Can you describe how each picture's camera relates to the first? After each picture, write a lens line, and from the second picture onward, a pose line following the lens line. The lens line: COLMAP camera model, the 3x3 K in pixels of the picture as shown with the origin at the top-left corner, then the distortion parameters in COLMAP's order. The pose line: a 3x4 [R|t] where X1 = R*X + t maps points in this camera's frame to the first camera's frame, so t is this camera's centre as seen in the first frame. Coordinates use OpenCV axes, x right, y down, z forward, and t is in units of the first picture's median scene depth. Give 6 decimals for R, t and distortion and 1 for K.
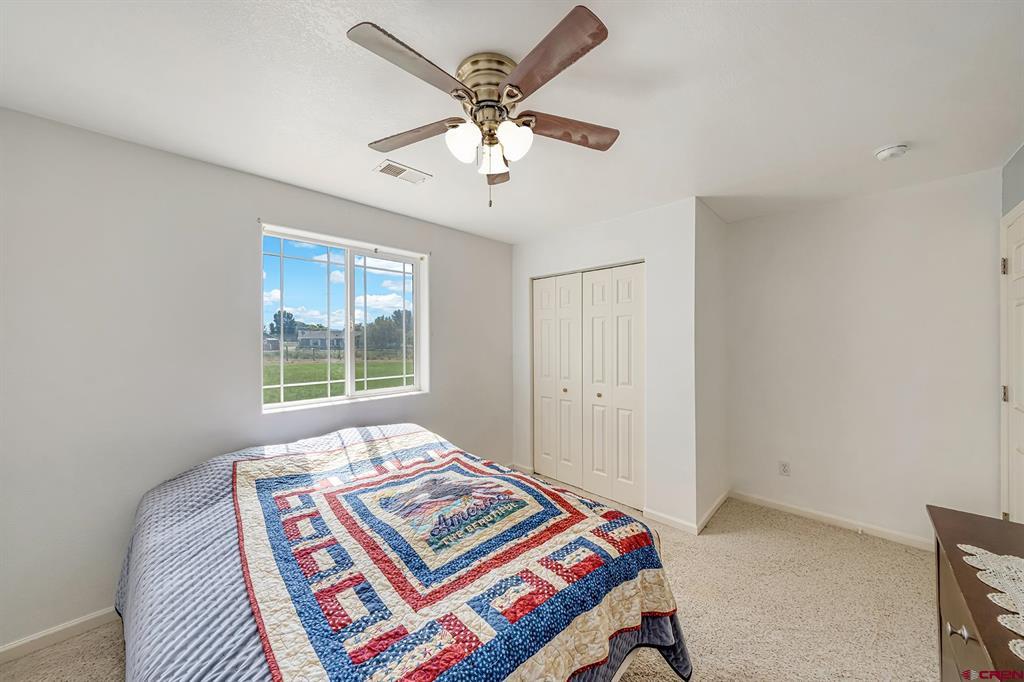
lens RADIAL K [[353.8, 0, 508.4], [0, 353.8, 340.6], [0, 0, 1]] dist [0.002775, 0.000036]
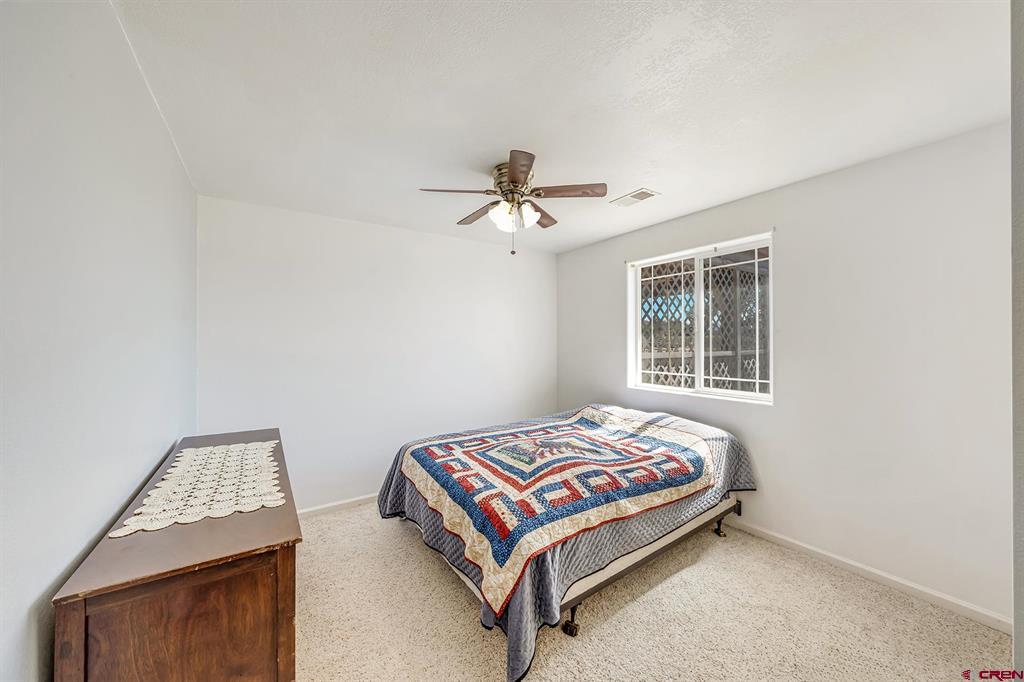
lens RADIAL K [[353.8, 0, 507.9], [0, 353.8, 338.3], [0, 0, 1]] dist [0.002775, 0.000036]
pose [[-0.183541, 0.000156, -0.983012, 1.321932], [-0.000205, 1.000000, 0.000197, -0.007364], [0.983012, 0.000238, -0.183541, 1.127675]]
